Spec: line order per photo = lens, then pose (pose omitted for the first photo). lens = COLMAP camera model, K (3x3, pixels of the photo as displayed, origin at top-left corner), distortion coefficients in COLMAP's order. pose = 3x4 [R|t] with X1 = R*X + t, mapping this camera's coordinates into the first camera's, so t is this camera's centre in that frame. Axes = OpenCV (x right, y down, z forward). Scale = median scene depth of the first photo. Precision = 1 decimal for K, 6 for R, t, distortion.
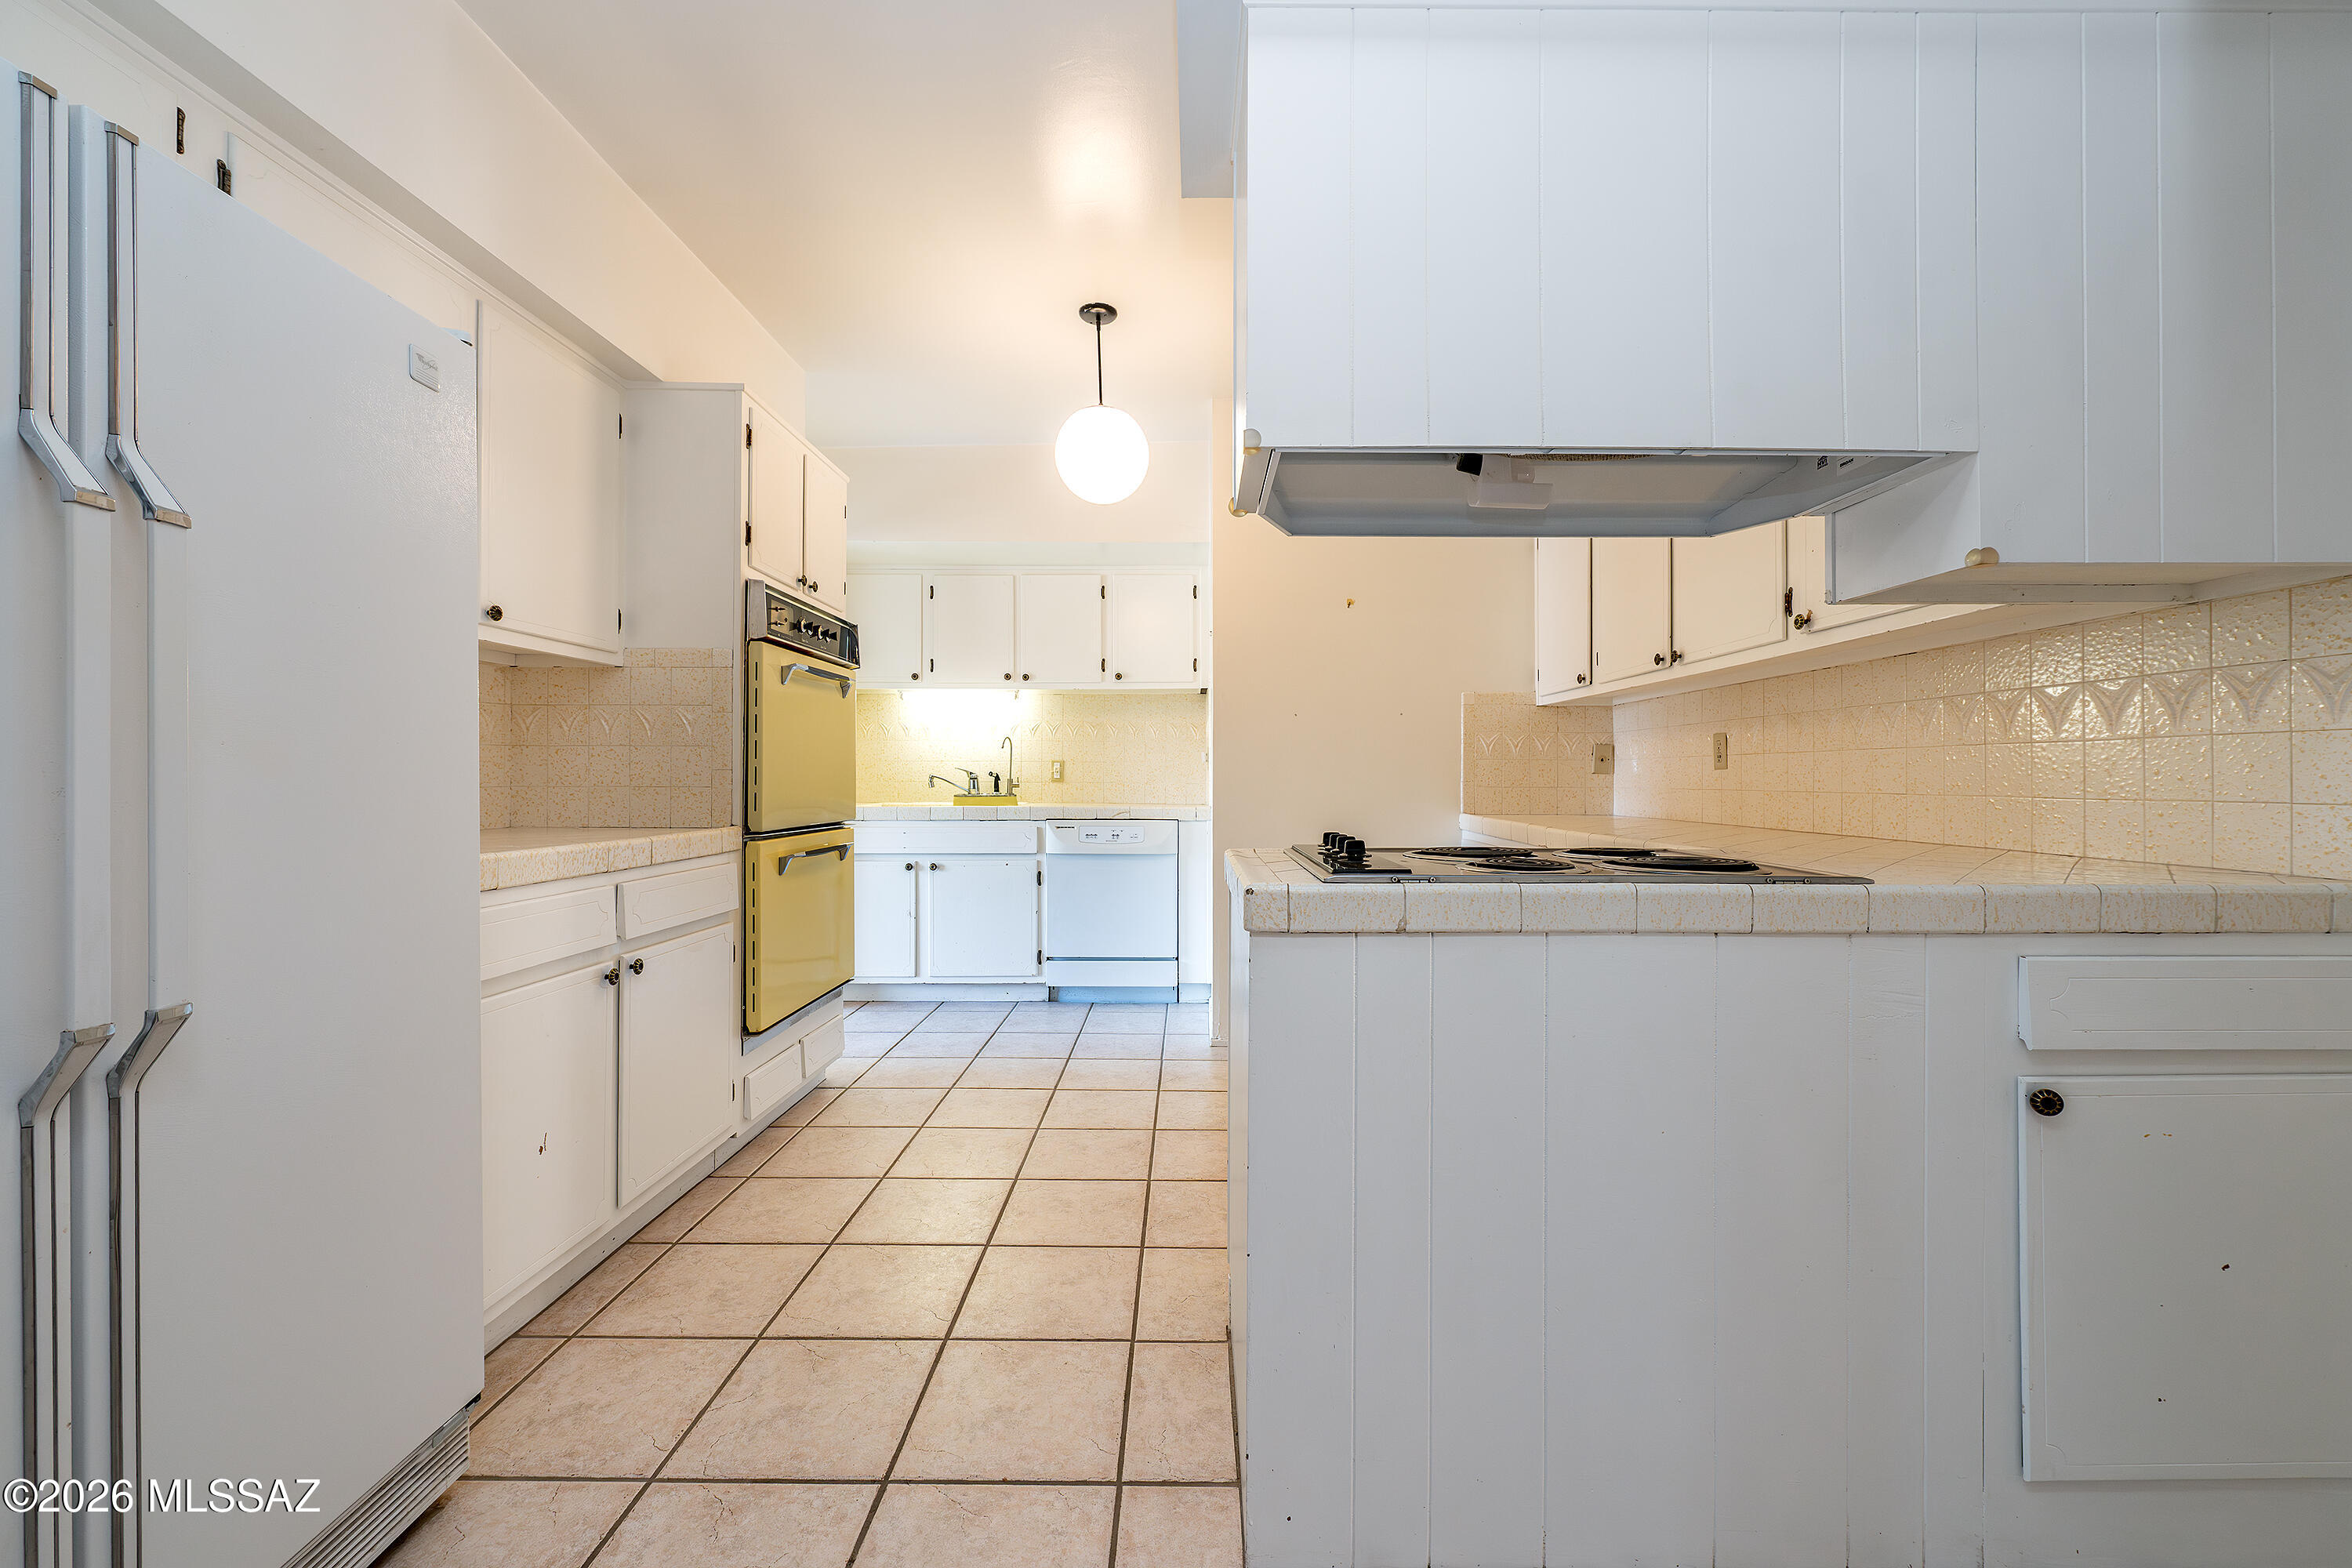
lens RADIAL K [[923.0, 0, 1187.4], [0, 923.0, 781.8], [0, 0, 1]] dist [-0.003669, -0.000148]
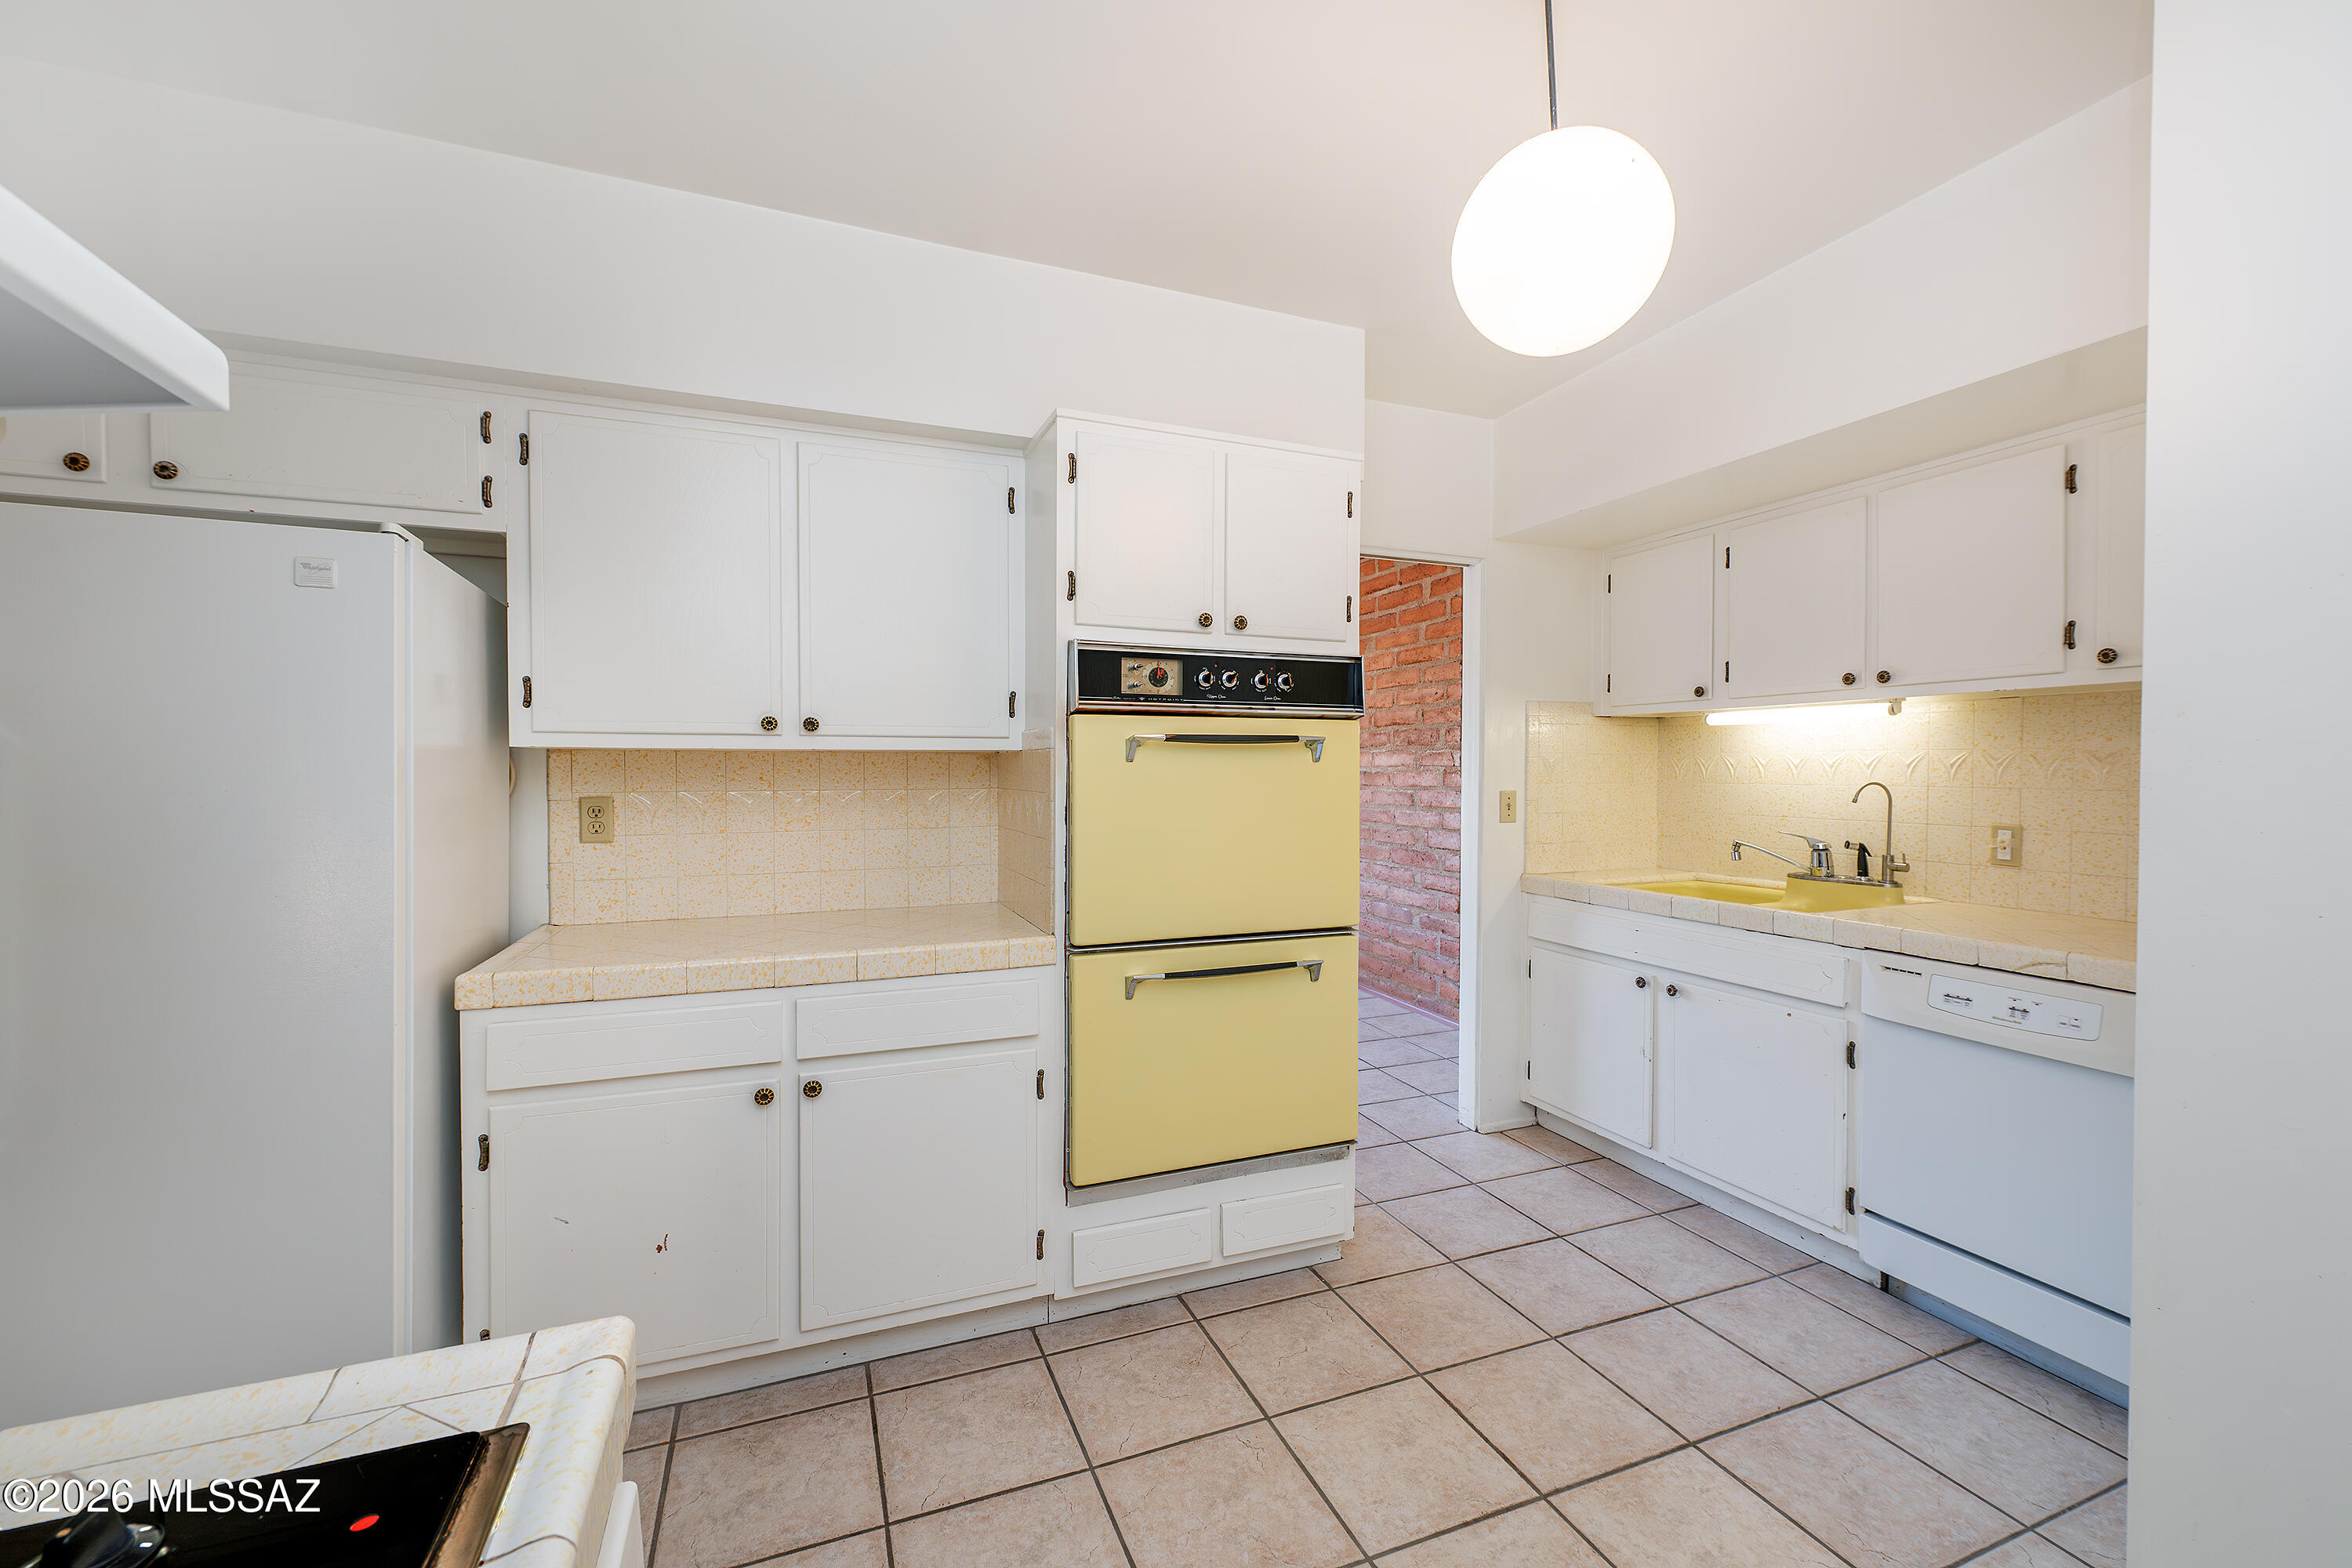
lens RADIAL K [[923.0, 0, 1174.4], [0, 923.0, 788.7], [0, 0, 1]] dist [-0.003669, -0.000148]
pose [[0.379025, 0.018429, -0.925203, 0.183883], [-0.007846, 0.999830, 0.016701, -0.056299], [0.925353, 0.000929, 0.379105, 0.432060]]
